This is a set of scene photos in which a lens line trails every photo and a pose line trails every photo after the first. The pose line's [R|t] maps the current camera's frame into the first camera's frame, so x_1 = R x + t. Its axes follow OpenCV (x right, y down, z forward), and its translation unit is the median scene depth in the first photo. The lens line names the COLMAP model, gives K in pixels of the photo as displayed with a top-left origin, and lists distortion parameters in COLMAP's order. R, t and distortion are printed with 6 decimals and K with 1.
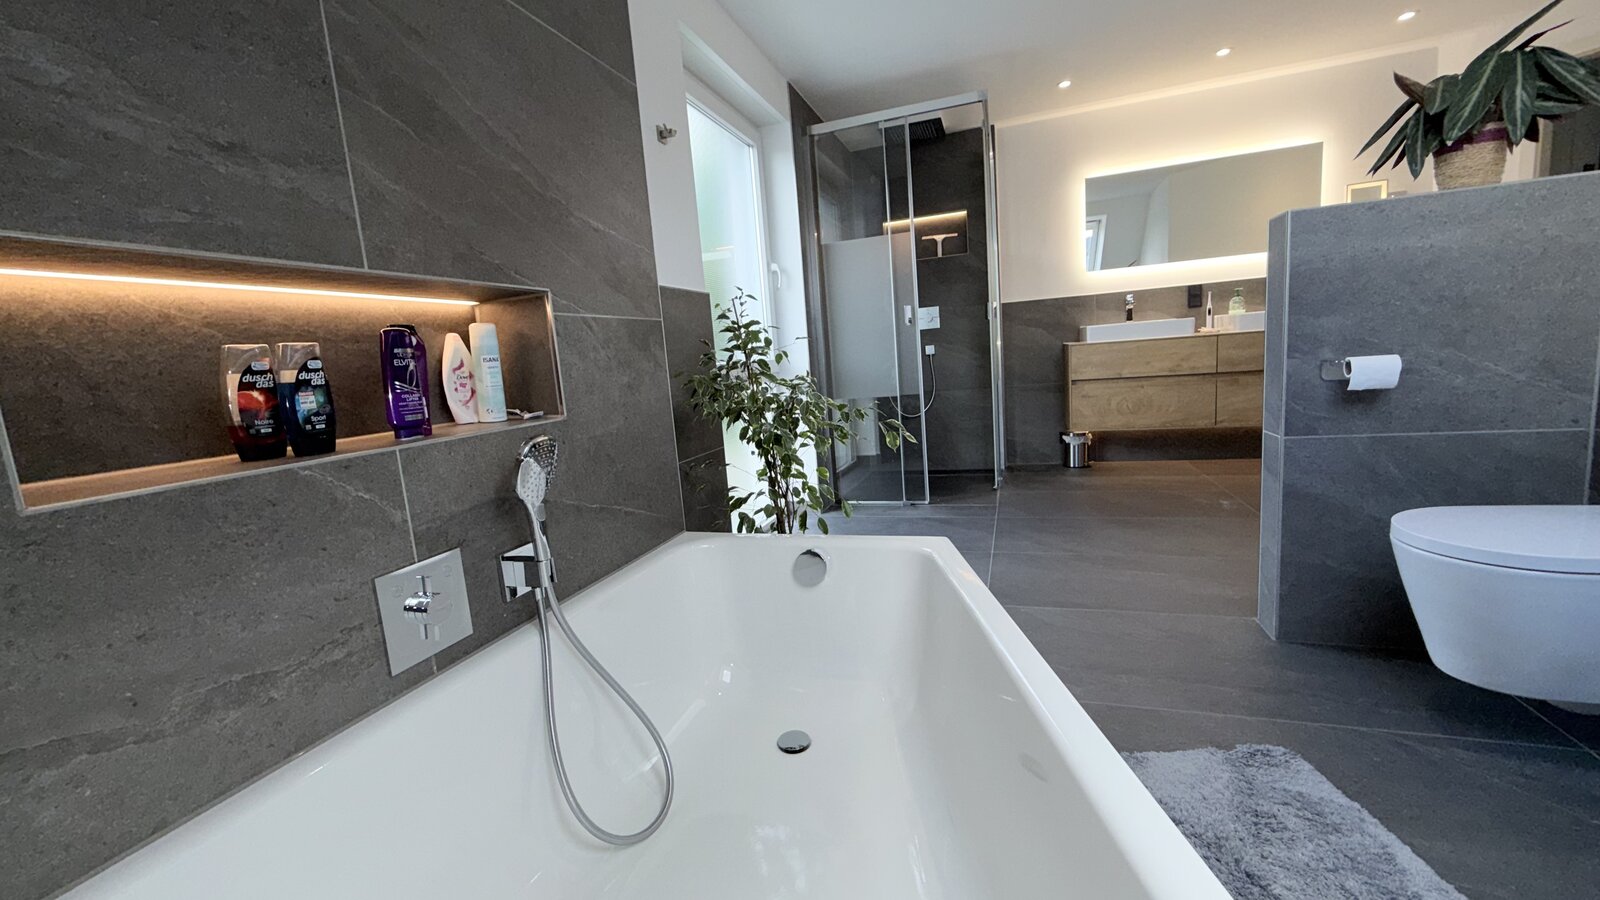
lens RADIAL K [[640.9, 0, 795.6], [0, 640.9, 450.4], [0, 0, 1]] dist [0.000777, -0.000623]
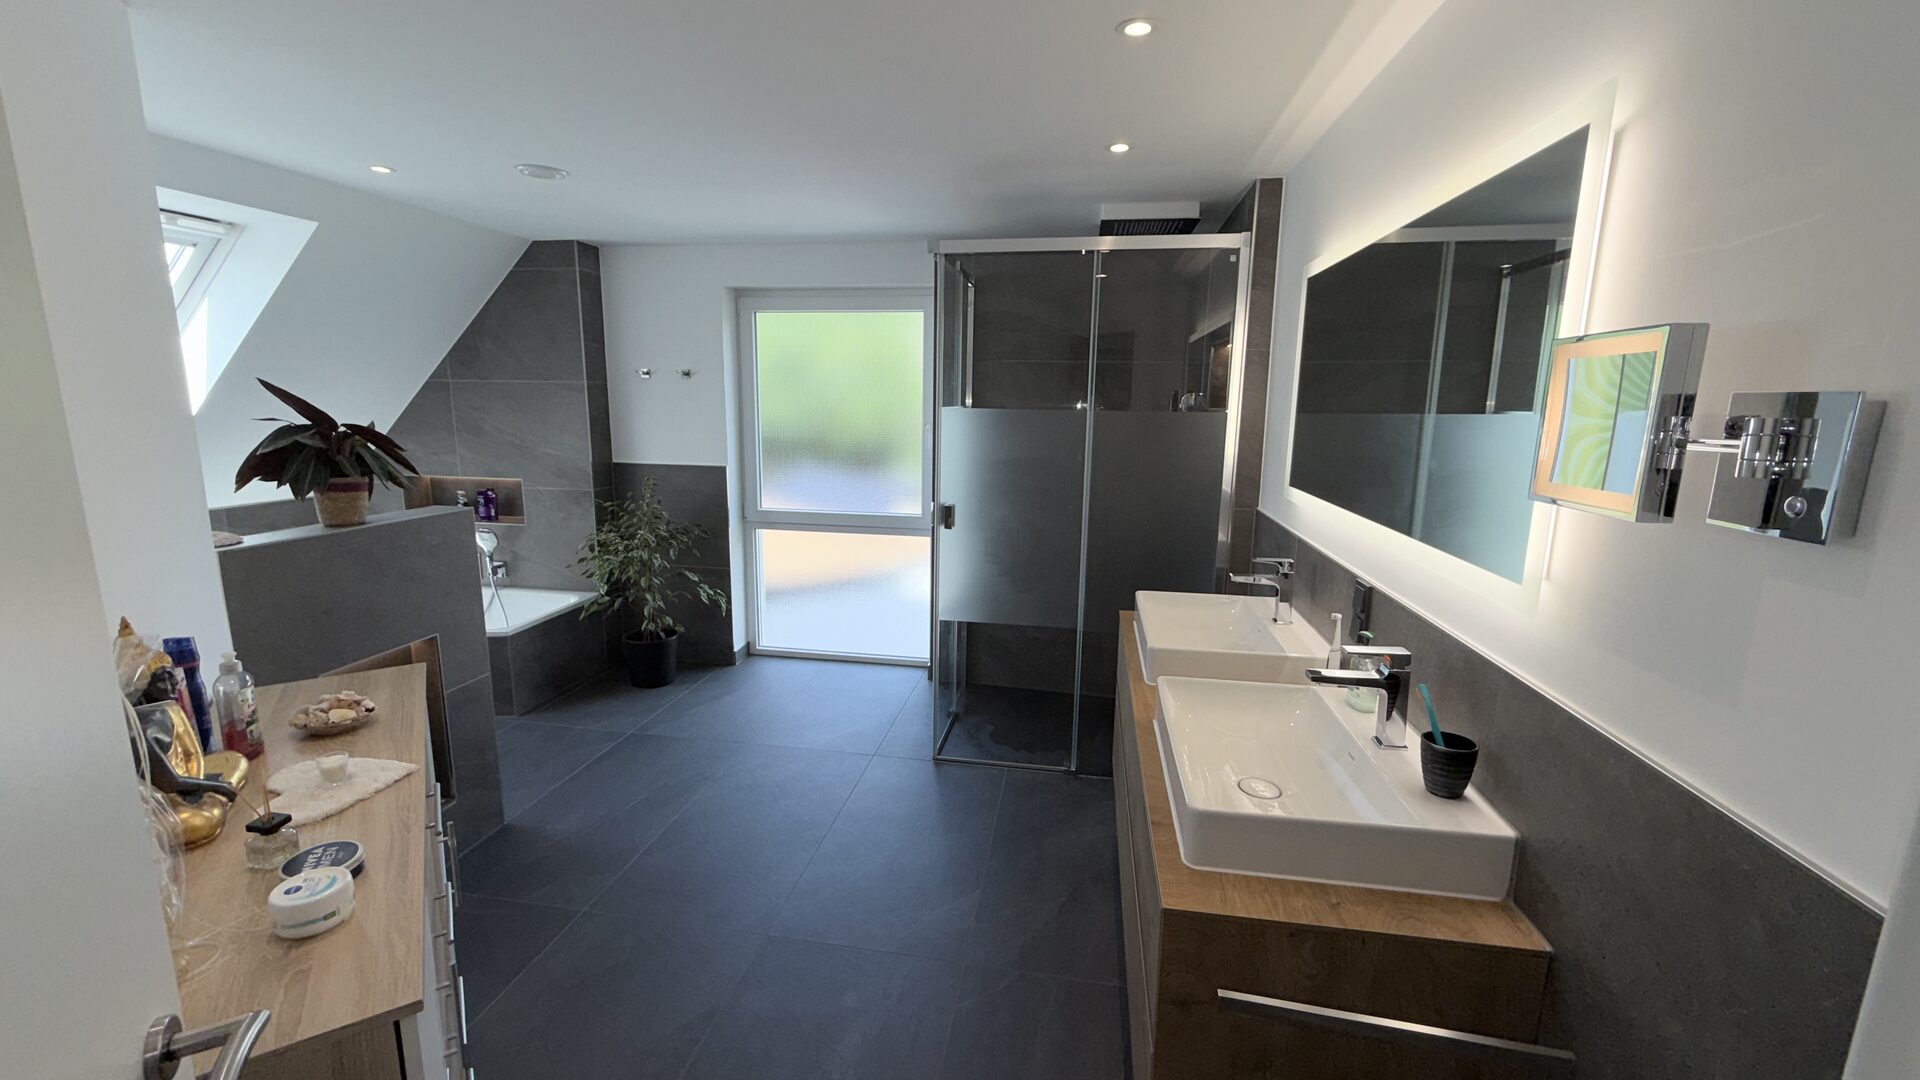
lens RADIAL K [[769.1, 0, 962.6], [0, 769.1, 536.4], [0, 0, 1]] dist [0.000777, -0.000623]
pose [[0.161652, 0.249642, -0.954750, 2.734579], [-0.171393, 0.959873, 0.221963, -0.932802], [0.971850, 0.127757, 0.197952, 1.931309]]
